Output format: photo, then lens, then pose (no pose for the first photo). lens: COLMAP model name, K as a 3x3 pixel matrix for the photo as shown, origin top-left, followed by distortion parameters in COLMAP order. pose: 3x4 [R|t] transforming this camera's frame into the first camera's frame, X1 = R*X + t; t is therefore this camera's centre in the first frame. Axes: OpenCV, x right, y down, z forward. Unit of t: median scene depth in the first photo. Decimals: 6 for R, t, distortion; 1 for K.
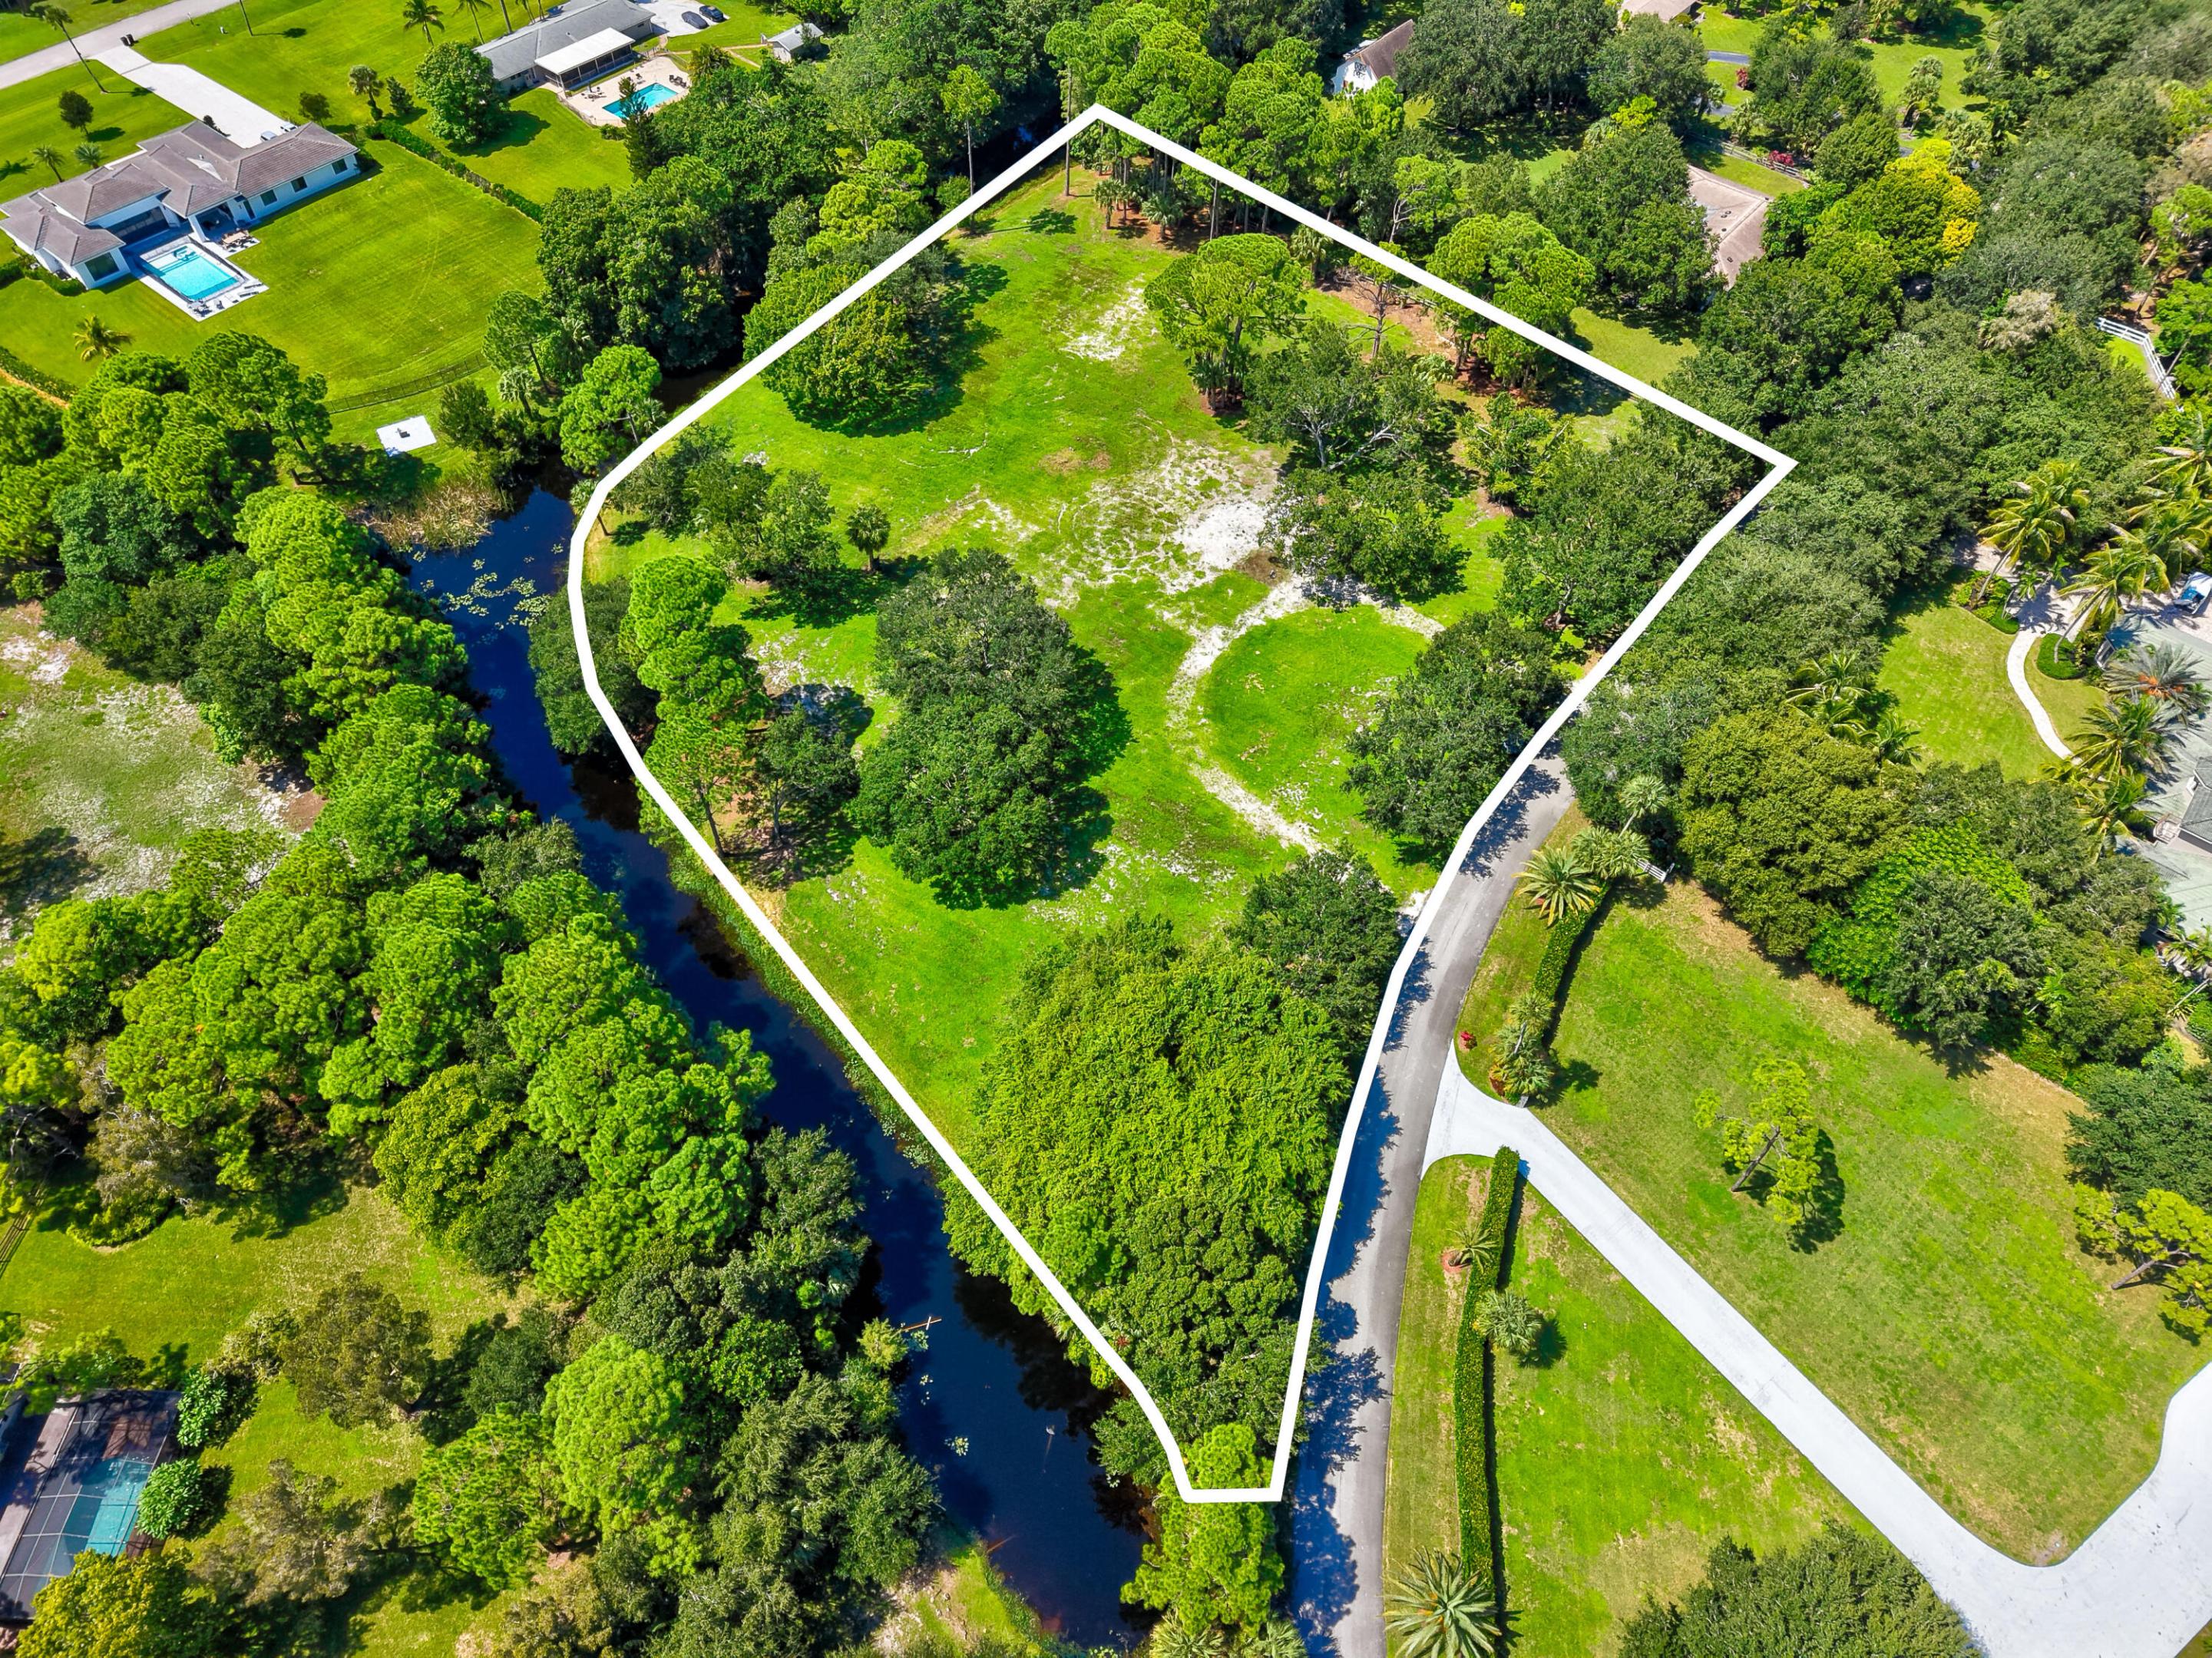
lens RADIAL K [[1478.2, 0, 1098.0], [0, 1478.2, 832.4], [0, 0, 1]] dist [0.026872, -0.022757]
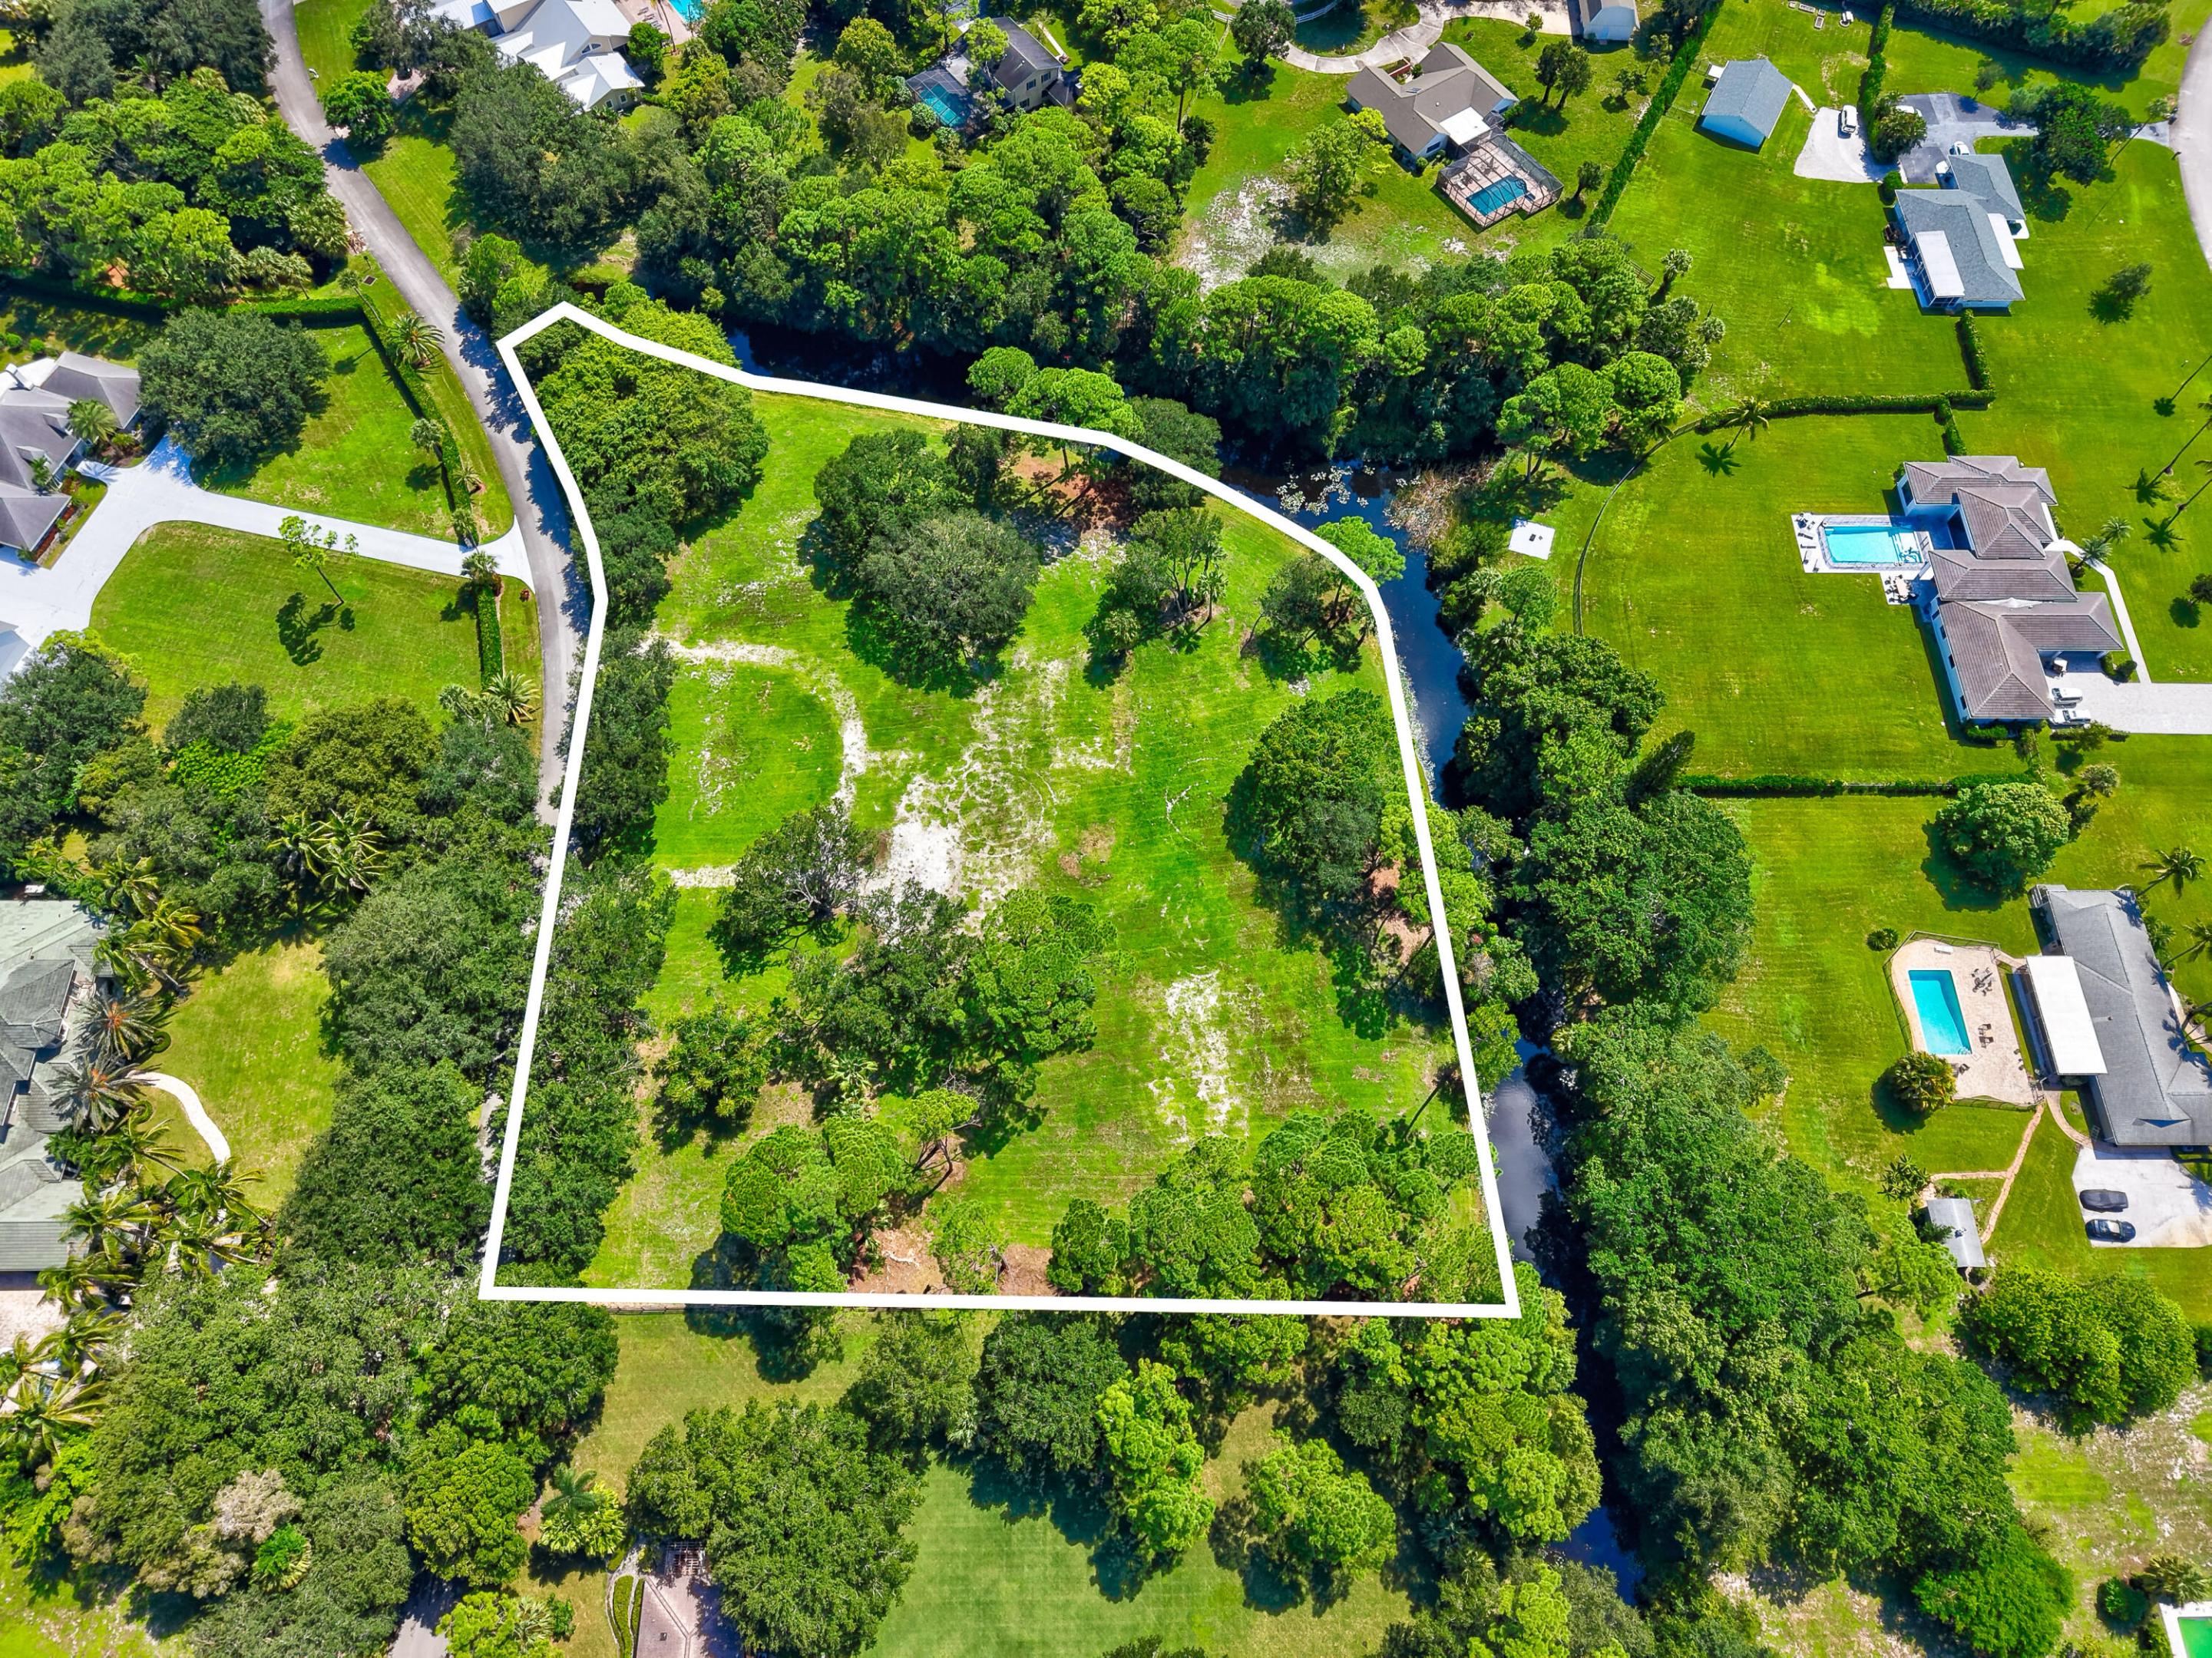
lens RADIAL K [[1478.2, 0, 1103.1], [0, 1478.2, 824.6], [0, 0, 1]] dist [0.026872, -0.022757]
pose [[-0.767595, 0.562182, -0.307813, 0.352304], [-0.533105, -0.293402, 0.793545, -1.311877], [0.355804, 0.773219, 0.524916, 0.514816]]
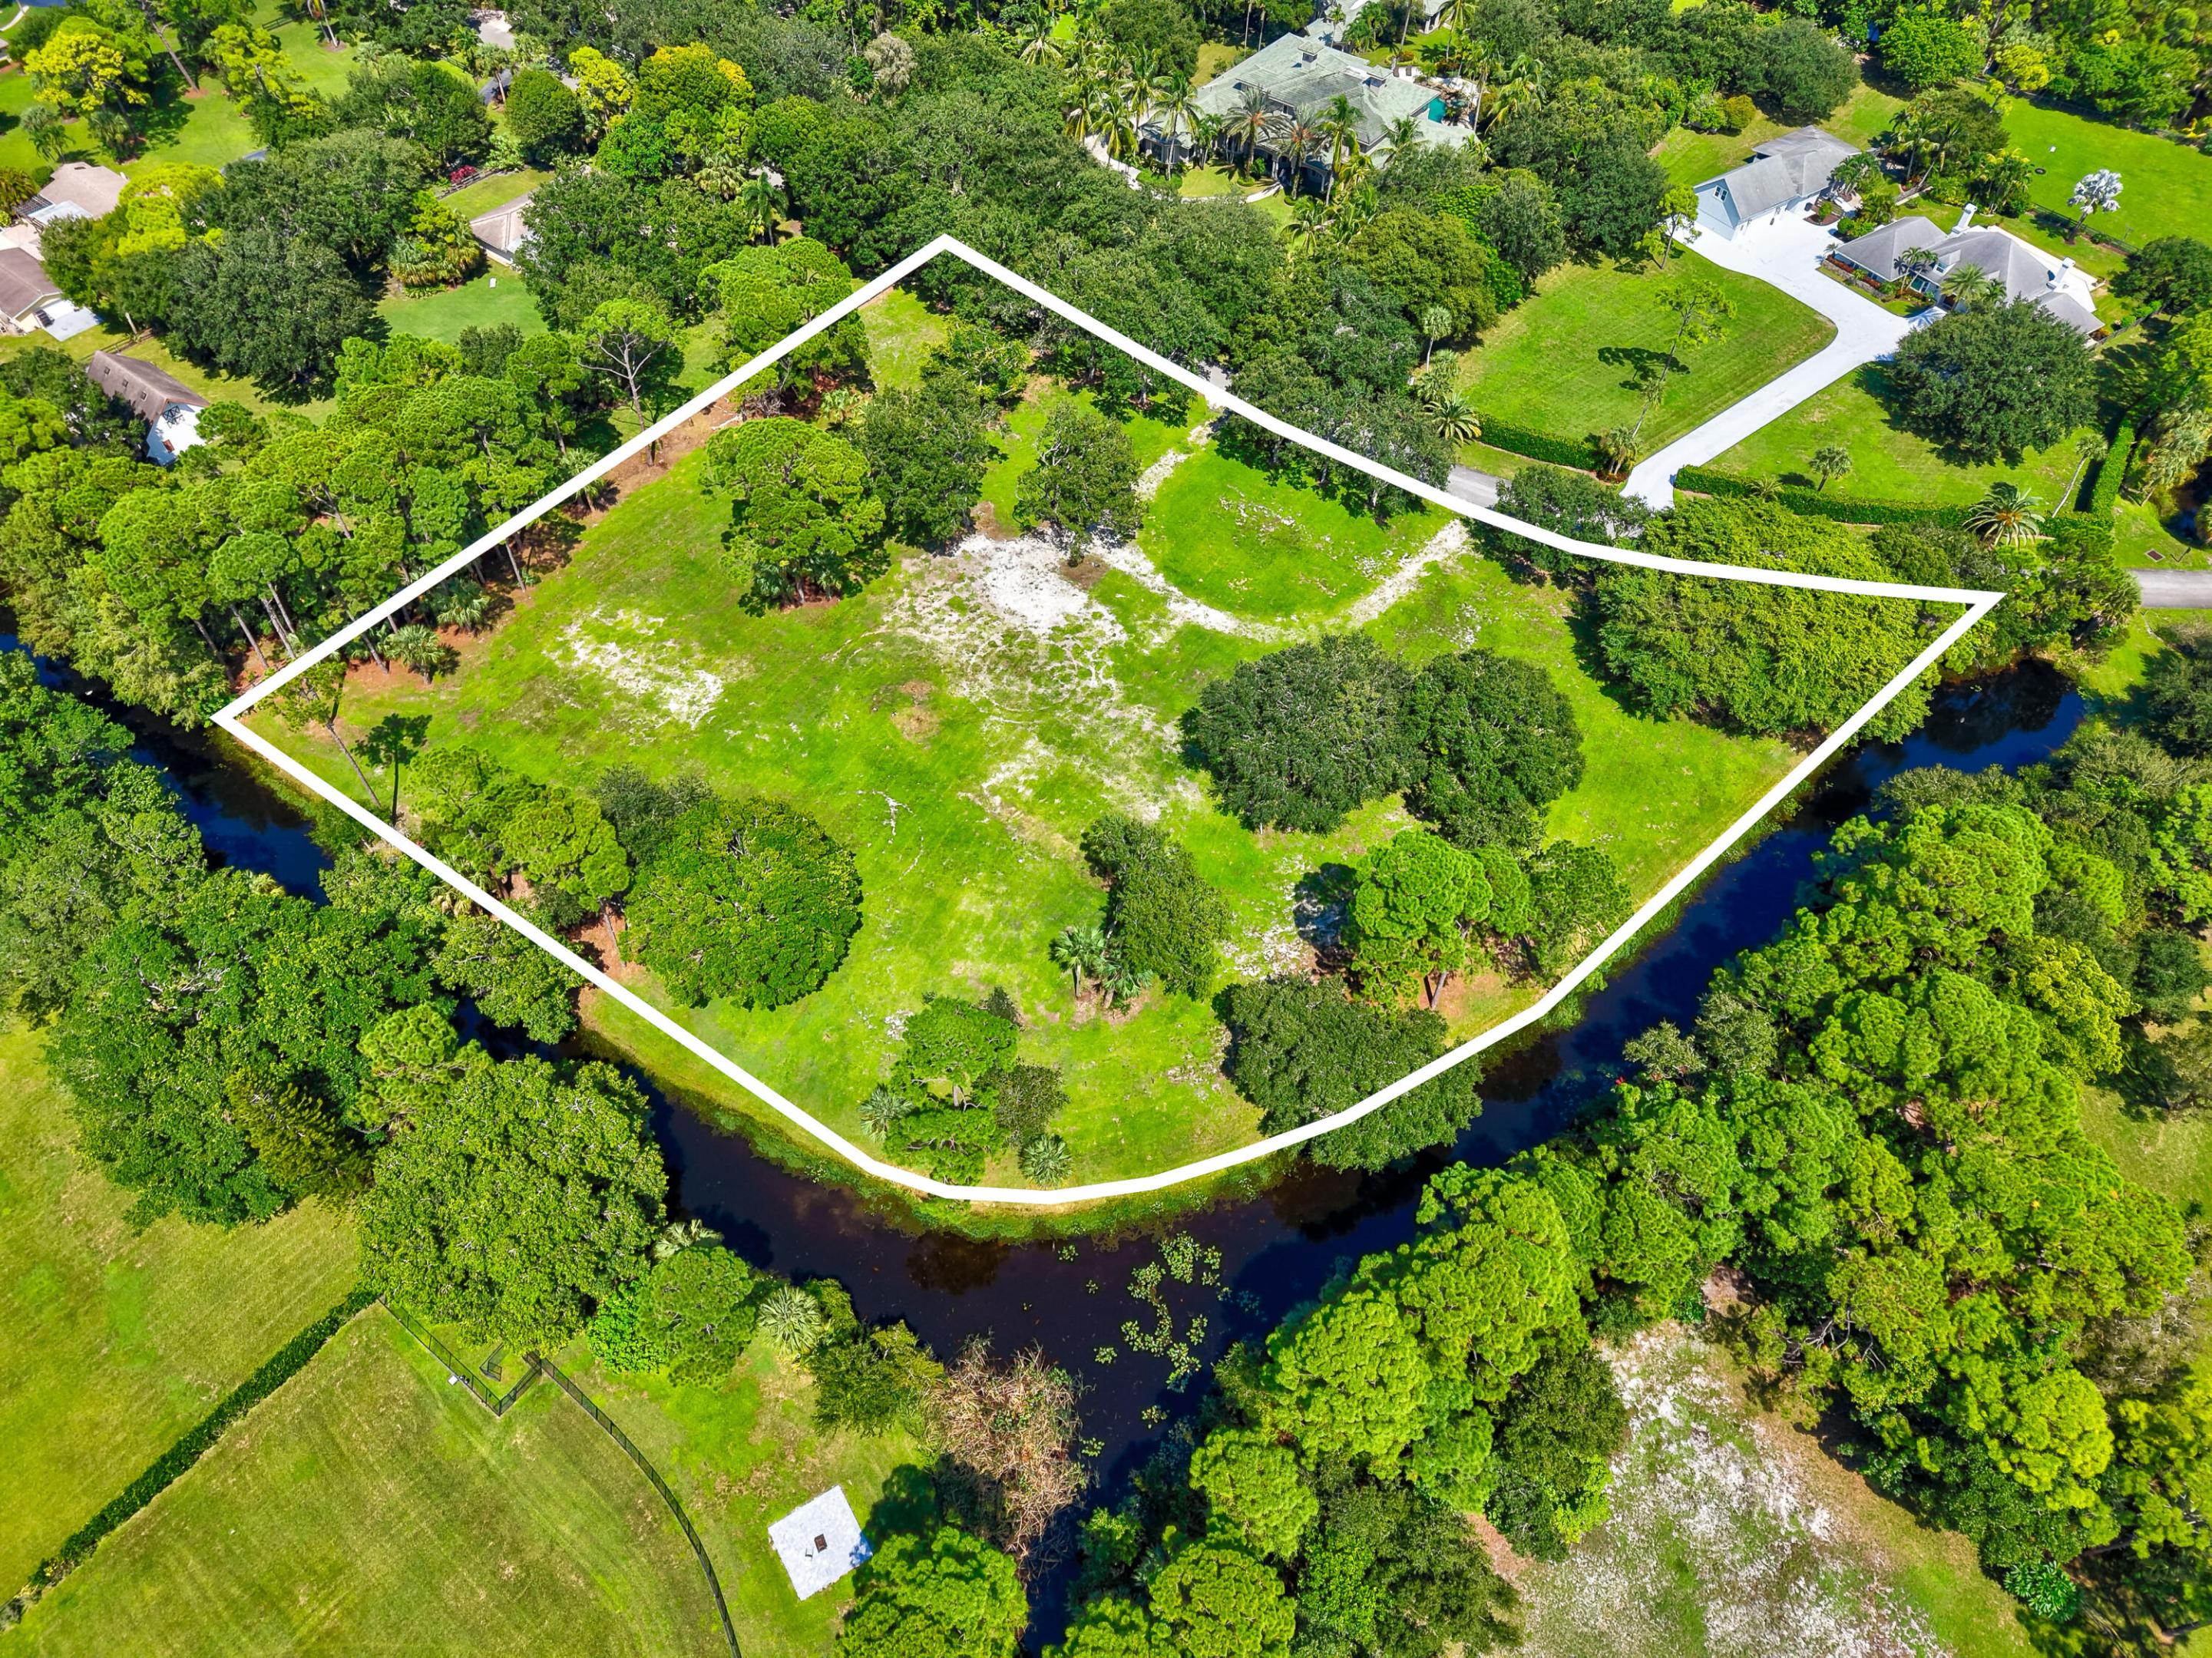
lens RADIAL K [[1478.2, 0, 1106.2], [0, 1478.2, 834.0], [0, 0, 1]] dist [0.026872, -0.022757]
pose [[-0.025153, -0.801199, 0.597869, -0.714136], [0.782546, 0.356381, 0.510505, -0.695721], [-0.622085, 0.480700, 0.618011, 0.511524]]
